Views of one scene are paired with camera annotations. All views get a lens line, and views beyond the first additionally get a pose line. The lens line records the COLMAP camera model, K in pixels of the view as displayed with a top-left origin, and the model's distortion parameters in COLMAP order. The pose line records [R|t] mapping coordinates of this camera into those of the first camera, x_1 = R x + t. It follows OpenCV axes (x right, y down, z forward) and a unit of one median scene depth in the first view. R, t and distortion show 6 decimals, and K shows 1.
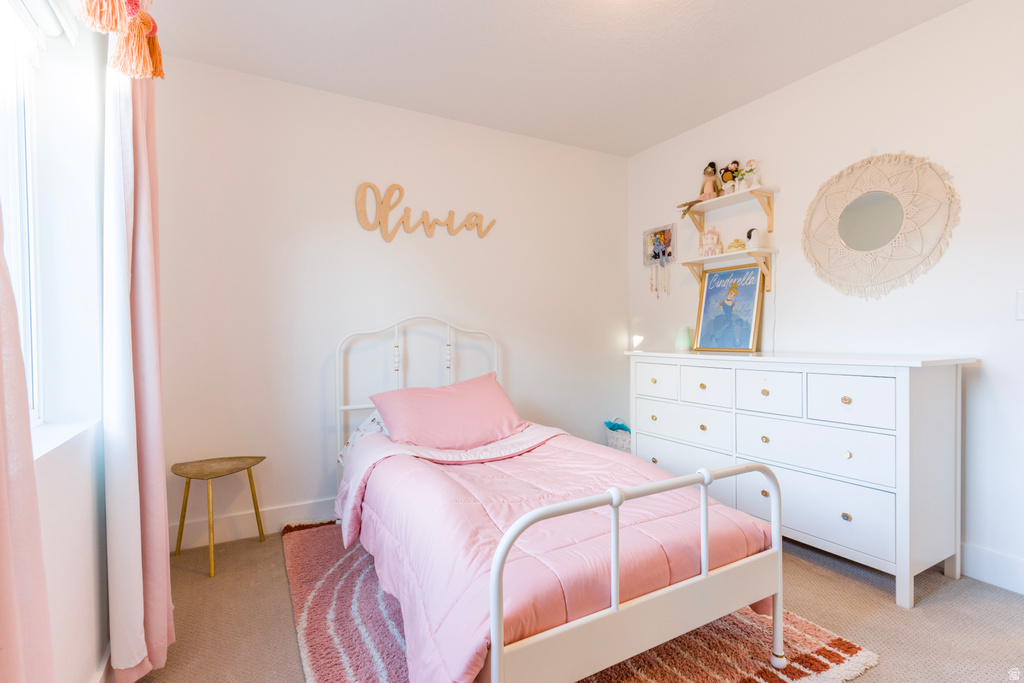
lens RADIAL K [[490.5, 0, 511.1], [0, 490.5, 343.1], [0, 0, 1]] dist [0.004684, 0.001329]
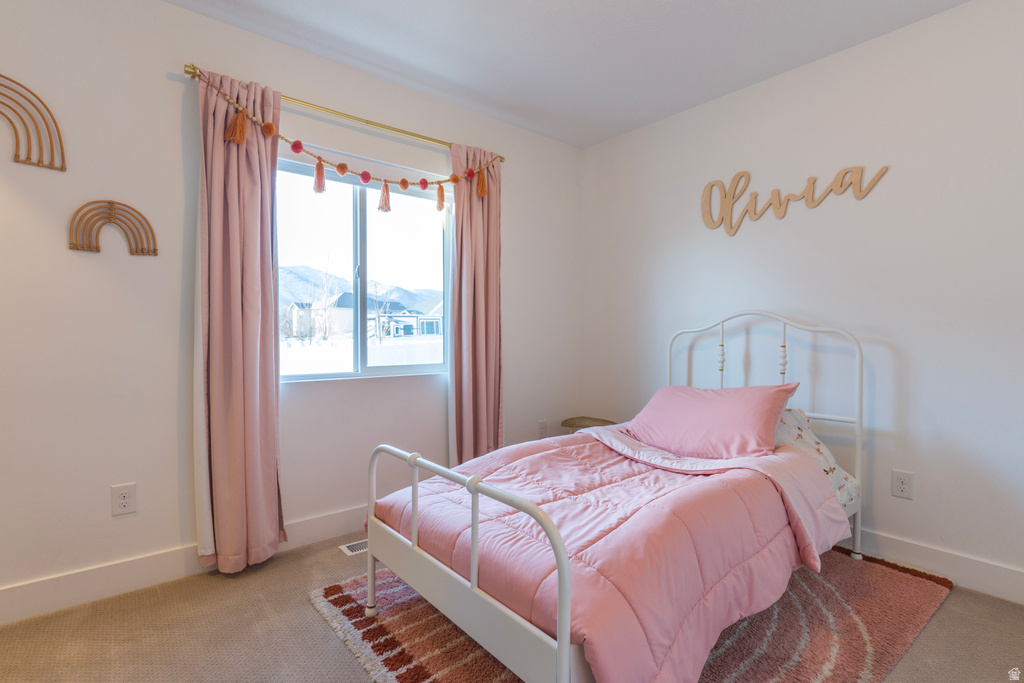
lens RADIAL K [[490.5, 0, 511.2], [0, 490.5, 336.9], [0, 0, 1]] dist [0.004684, 0.001329]
pose [[0.174203, 0.018916, -0.984528, 0.615798], [-0.026360, 0.999547, 0.014541, -0.011725], [0.984357, 0.023419, 0.174623, 0.413910]]
